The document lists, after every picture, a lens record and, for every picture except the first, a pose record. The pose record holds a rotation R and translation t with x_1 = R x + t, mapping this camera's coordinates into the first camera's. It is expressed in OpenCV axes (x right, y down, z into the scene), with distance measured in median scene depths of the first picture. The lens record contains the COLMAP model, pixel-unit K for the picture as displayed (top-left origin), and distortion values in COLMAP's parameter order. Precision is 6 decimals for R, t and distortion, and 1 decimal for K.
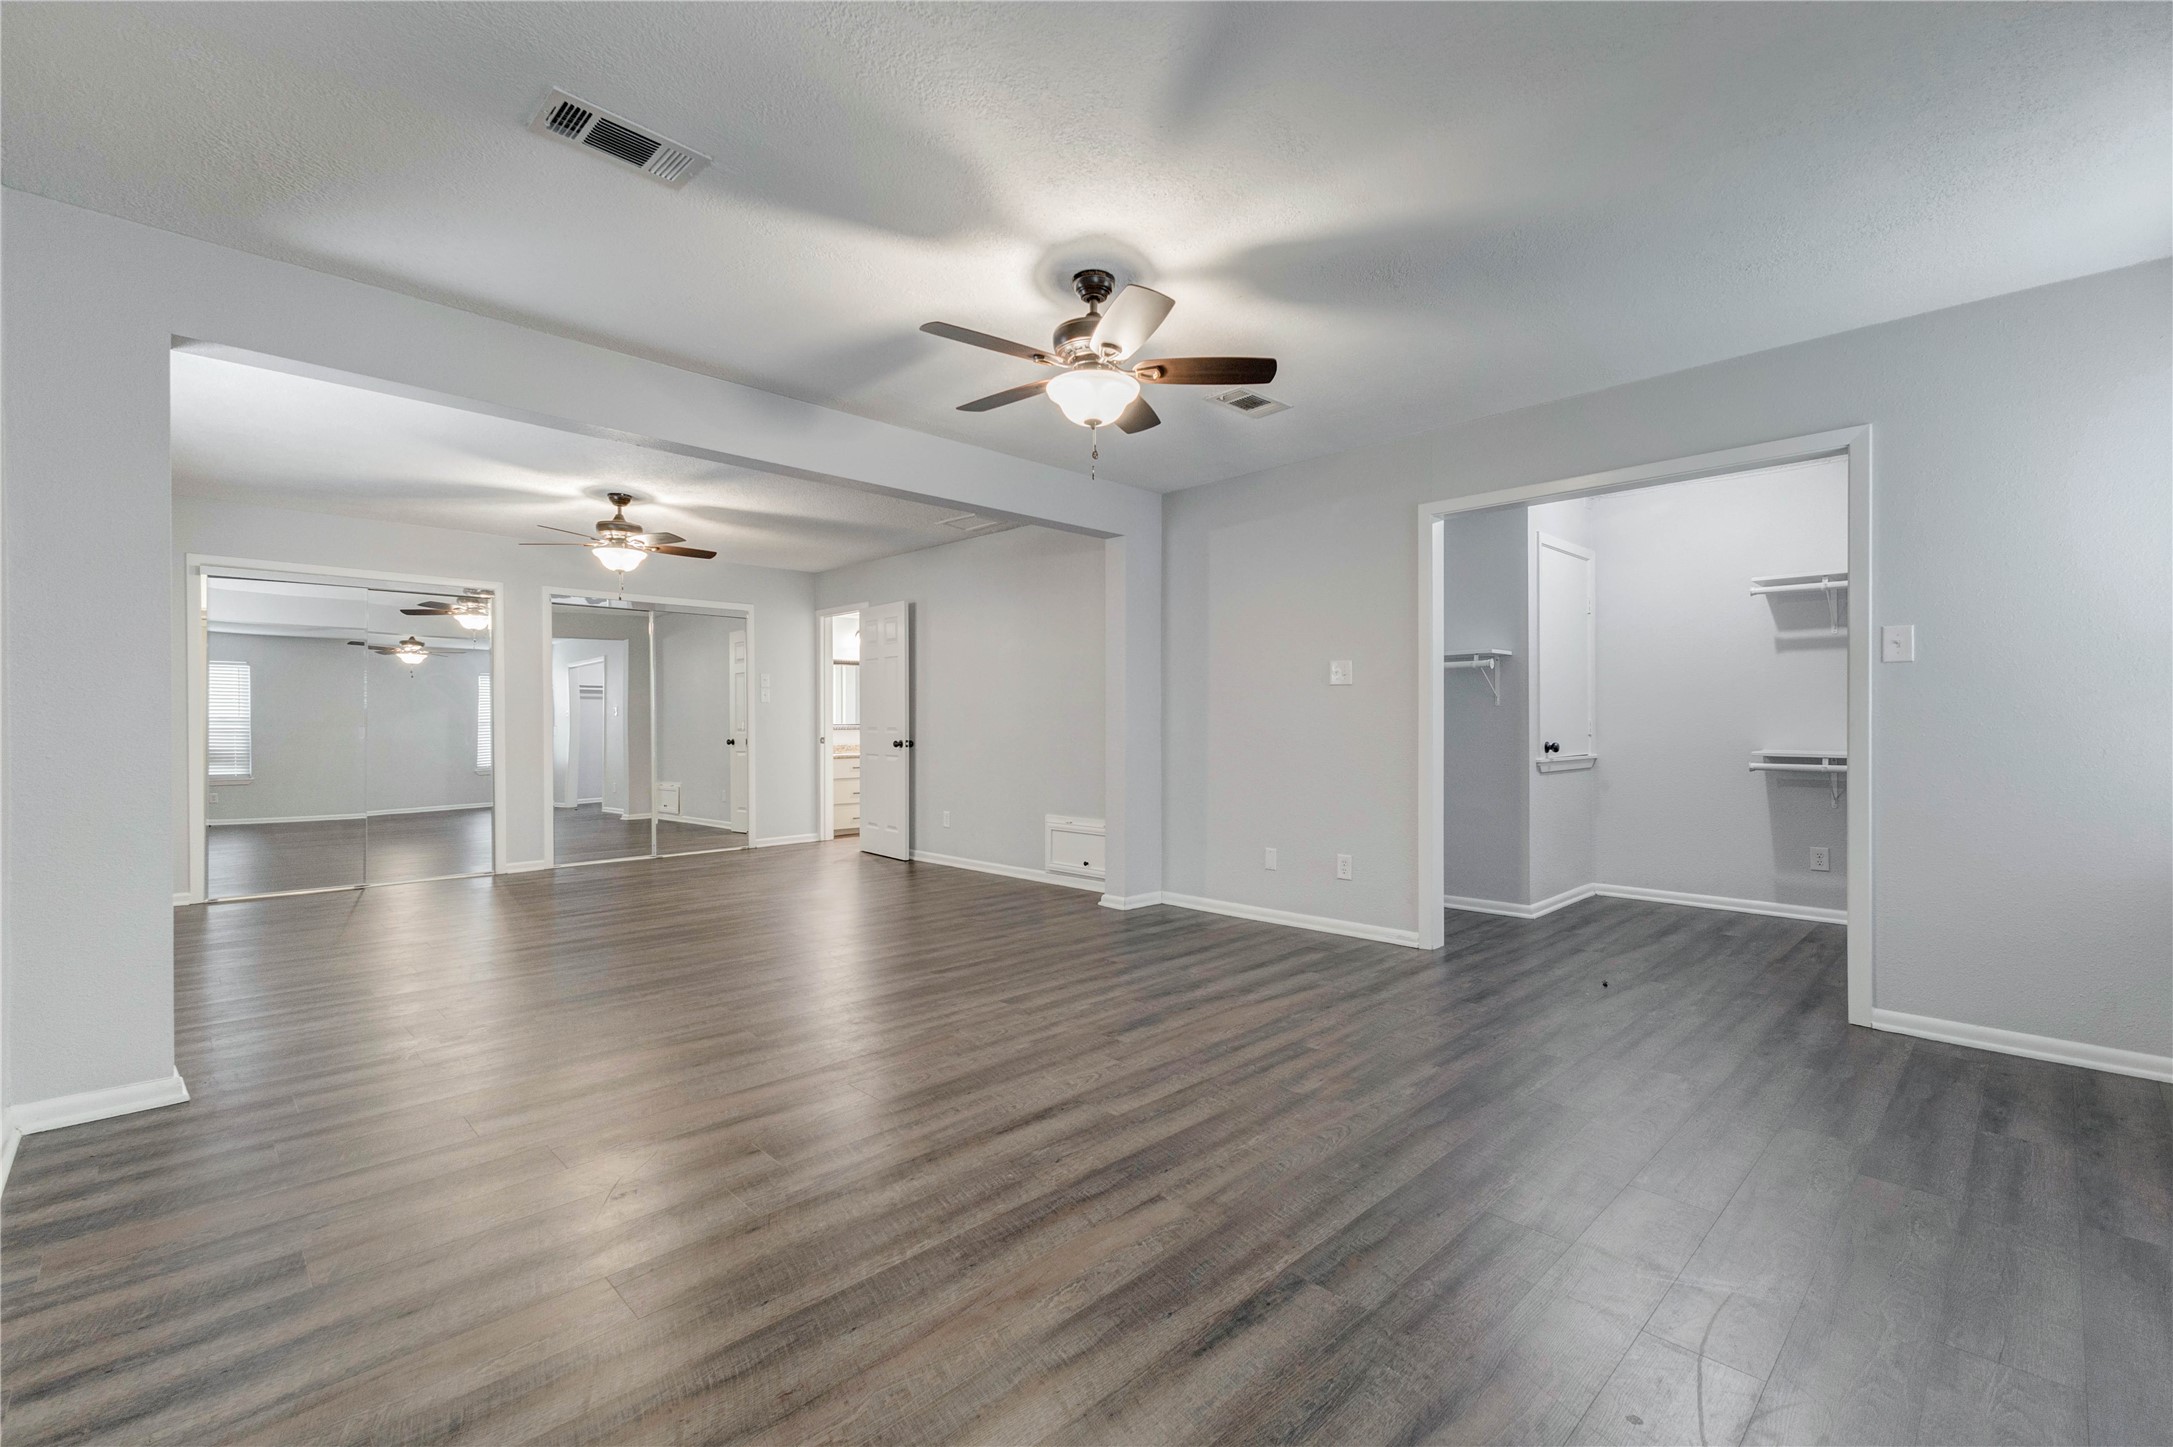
lens RADIAL K [[934.2, 0, 1094.0], [0, 934.2, 721.4], [0, 0, 1]] dist [0.007915, 0.000088]
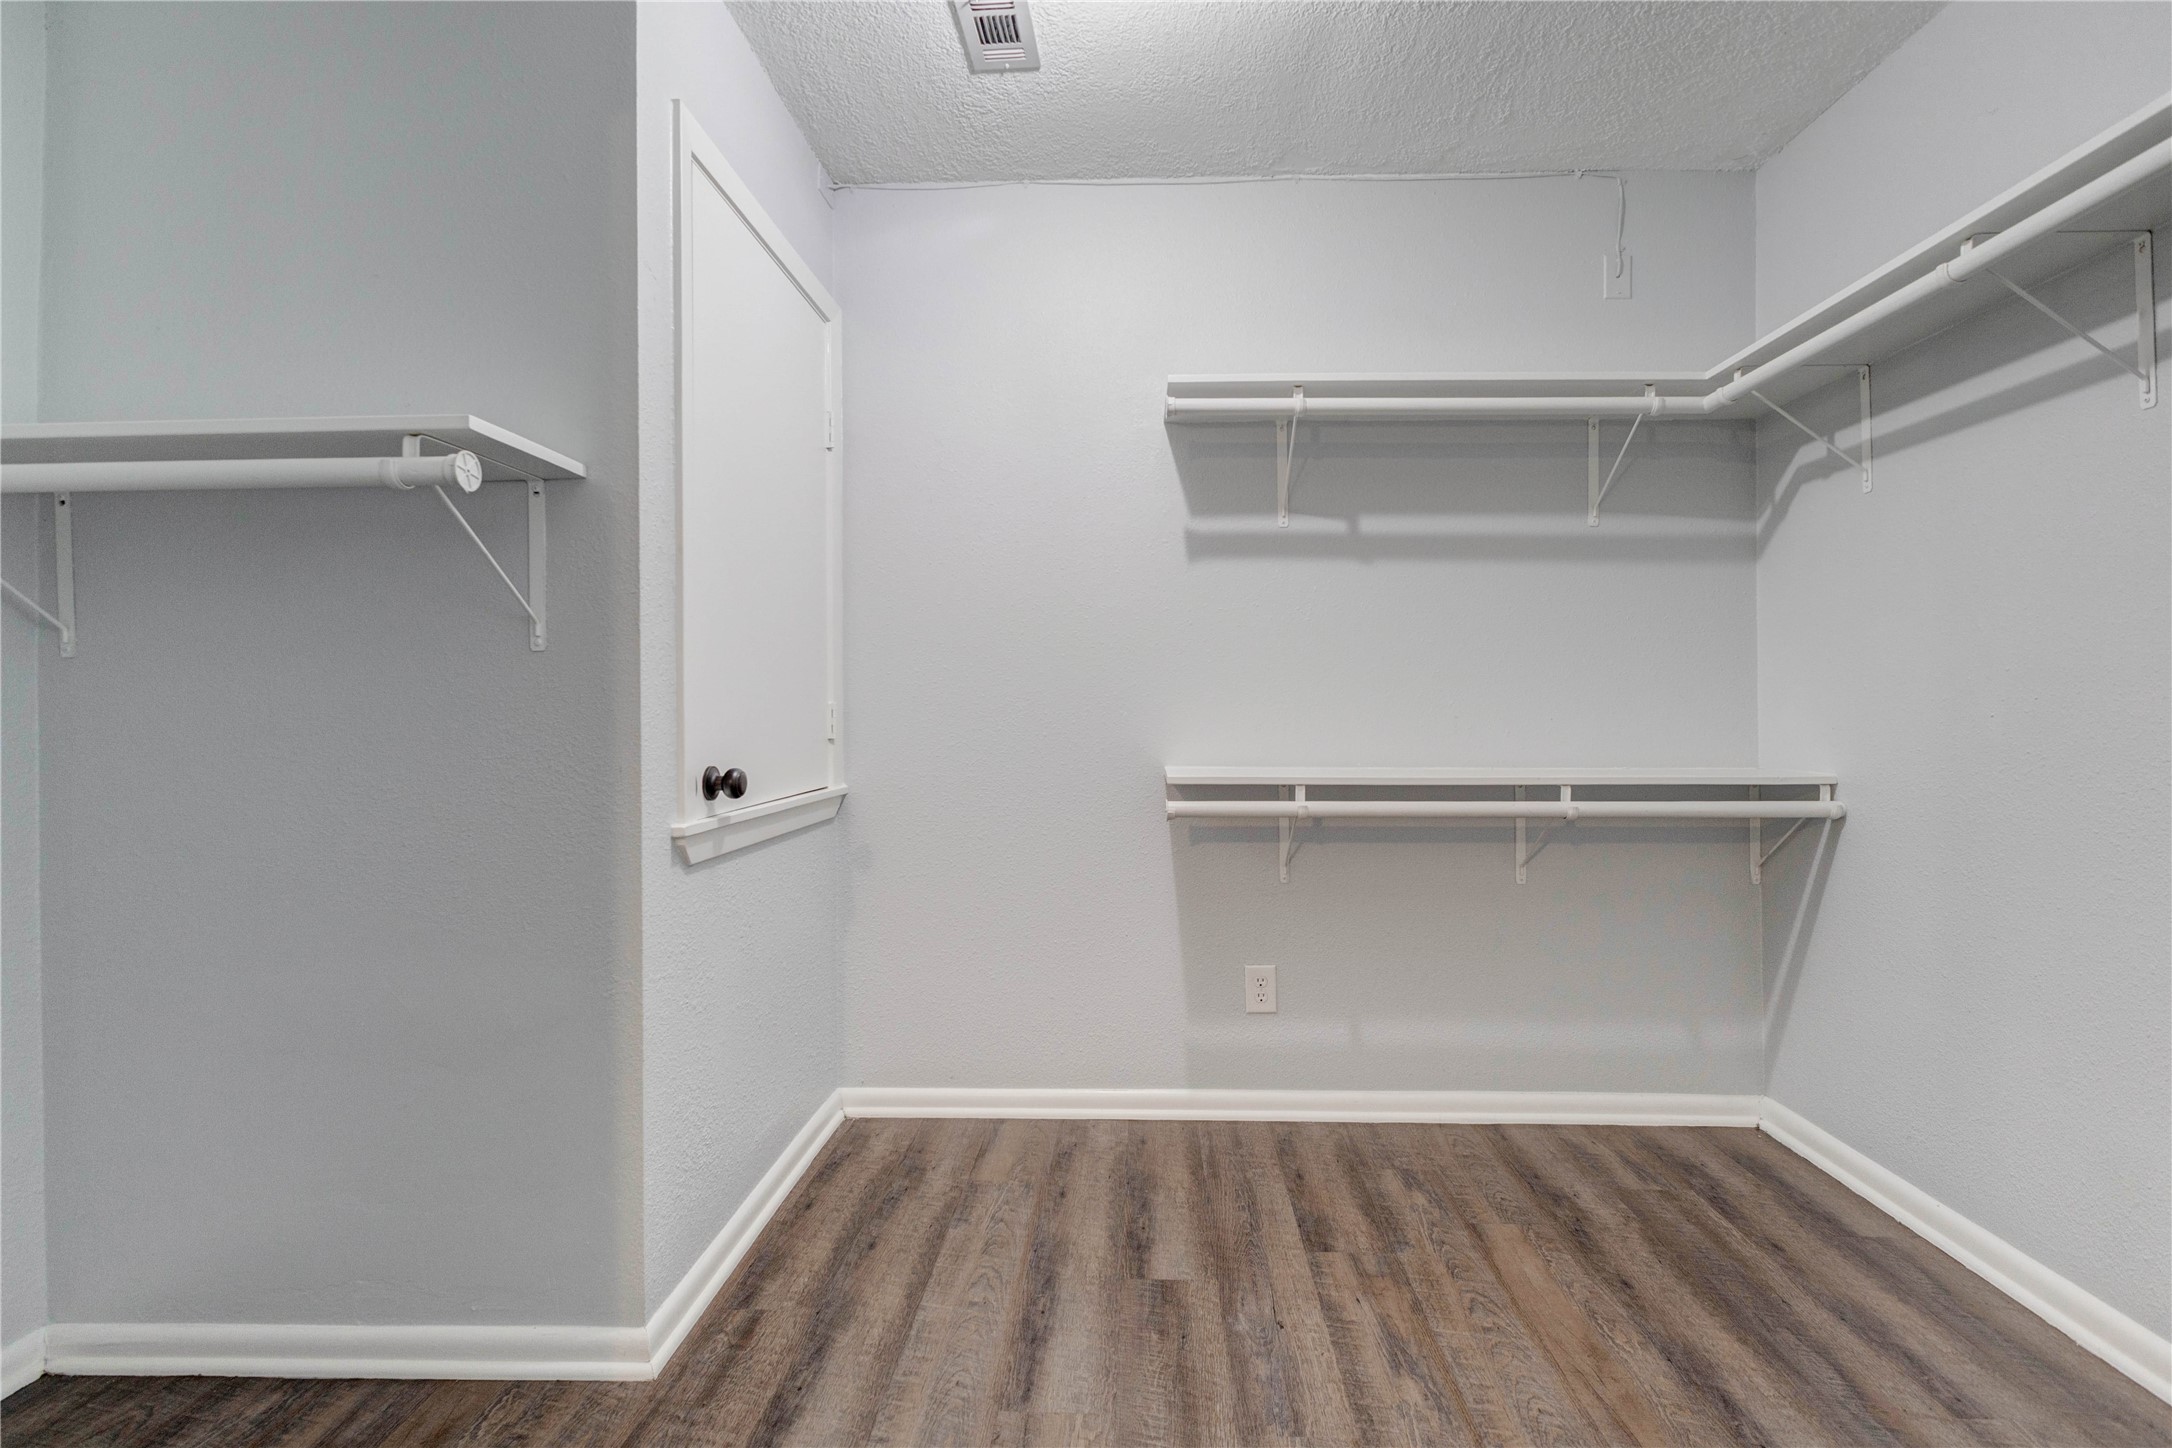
lens RADIAL K [[998.9, 0, 1086.5], [0, 998.9, 719.8], [0, 0, 1]] dist [-0.000552, -0.000010]
pose [[0.746383, -0.004981, 0.665498, 0.354888], [0.003484, 0.999988, 0.003577, 0.004632], [-0.665507, -0.000351, 0.746391, 0.660491]]
